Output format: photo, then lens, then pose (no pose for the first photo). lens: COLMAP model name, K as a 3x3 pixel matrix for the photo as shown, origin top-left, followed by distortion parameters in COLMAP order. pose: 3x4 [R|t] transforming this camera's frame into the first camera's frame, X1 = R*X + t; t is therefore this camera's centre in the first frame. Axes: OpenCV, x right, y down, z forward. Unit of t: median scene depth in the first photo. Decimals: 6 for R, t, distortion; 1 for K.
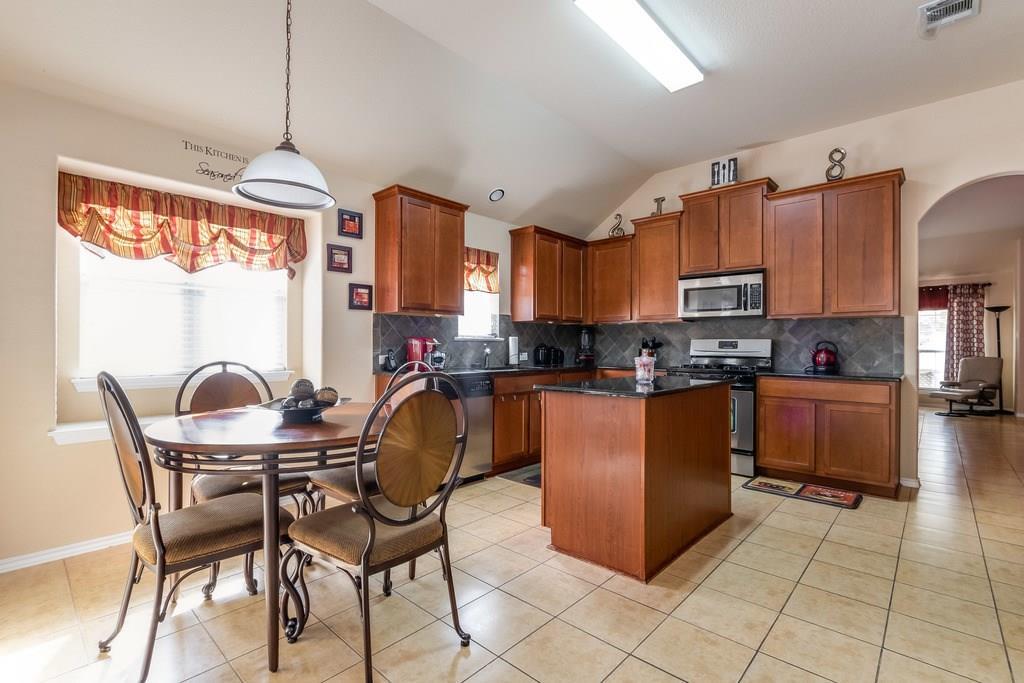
lens RADIAL K [[466.5, 0, 506.8], [0, 466.5, 344.8], [0, 0, 1]] dist [-0.008428, 0.002146]
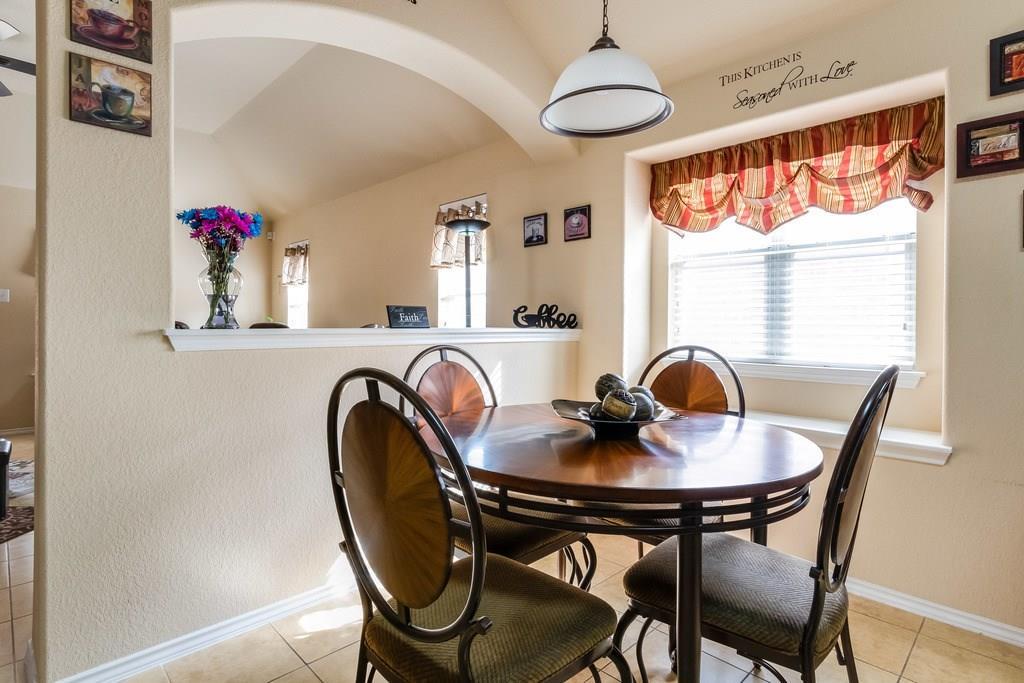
lens RADIAL K [[529.3, 0, 503.9], [0, 529.3, 326.5], [0, 0, 1]] dist [0.014946, 0.001314]
pose [[-0.043704, 0.003216, -0.999039, 0.198524], [-0.005041, 0.999981, 0.003439, 0.001495], [0.999032, 0.005186, -0.043687, 0.488117]]
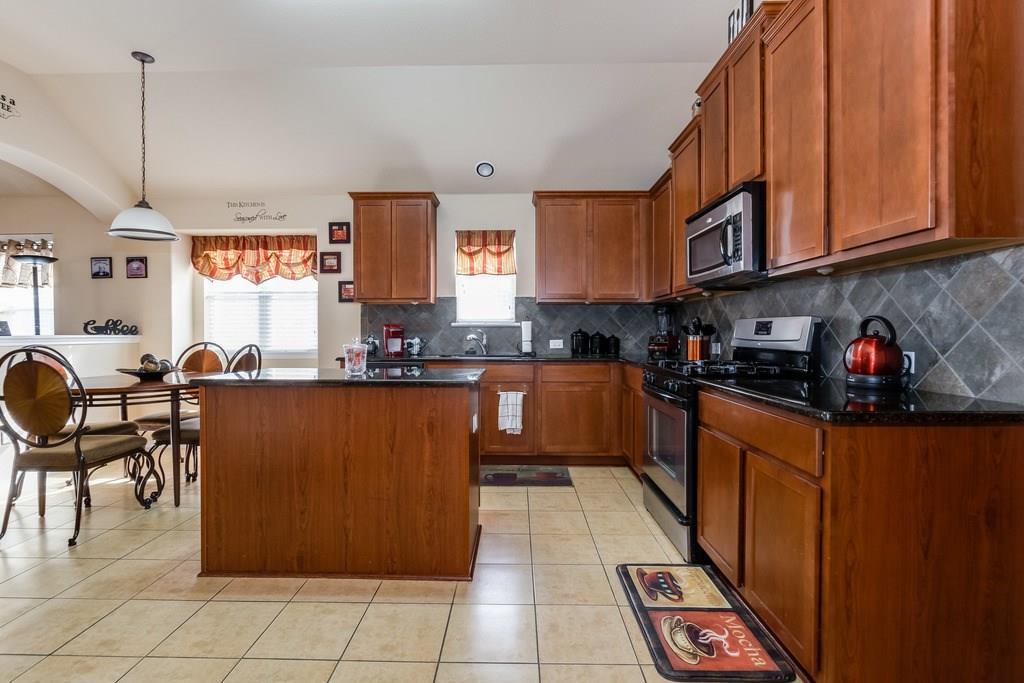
lens RADIAL K [[466.5, 0, 498.5], [0, 466.5, 336.8], [0, 0, 1]] dist [-0.008428, 0.002146]
pose [[0.664651, 0.003376, -0.747146, 0.814090], [0.004028, 0.999959, 0.008102, 0.005739], [0.747143, -0.008394, 0.664610, 0.470108]]
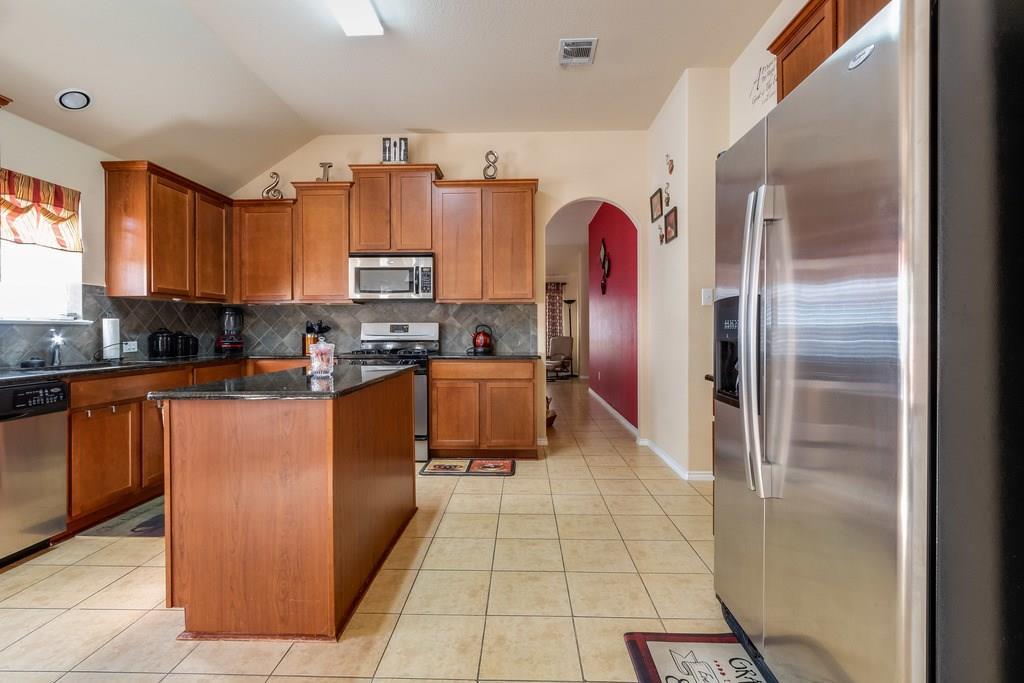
lens RADIAL K [[466.5, 0, 510.1], [0, 466.5, 330.3], [0, 0, 1]] dist [-0.008428, 0.002146]
pose [[0.752535, -0.007969, 0.658505, 0.008378], [0.006724, 0.999968, 0.004418, 0.001043], [-0.658518, 0.001103, 0.752564, 0.135156]]
